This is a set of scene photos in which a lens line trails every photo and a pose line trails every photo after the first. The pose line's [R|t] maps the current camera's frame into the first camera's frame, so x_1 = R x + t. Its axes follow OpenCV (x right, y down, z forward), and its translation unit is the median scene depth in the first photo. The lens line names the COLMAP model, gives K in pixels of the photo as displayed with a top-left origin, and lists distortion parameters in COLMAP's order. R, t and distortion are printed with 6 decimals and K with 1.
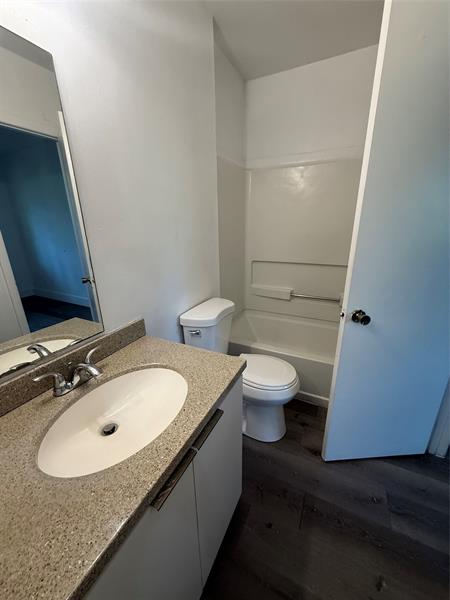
lens RADIAL K [[239.0, 0, 222.5], [0, 239.0, 303.6], [0, 0, 1]] dist [0.000338, 0.000167]
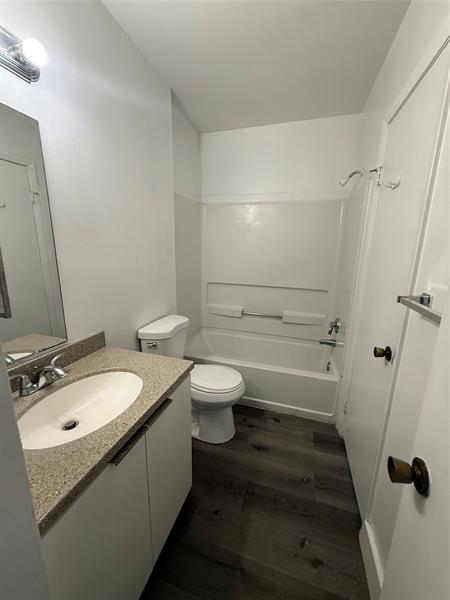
lens RADIAL K [[239.0, 0, 223.3], [0, 239.0, 299.4], [0, 0, 1]] dist [0.000338, 0.000167]
pose [[0.986970, 0.001326, 0.160900, 0.042397], [0.016131, 0.994113, -0.107140, 0.043754], [-0.160095, 0.108339, 0.981138, -0.206458]]
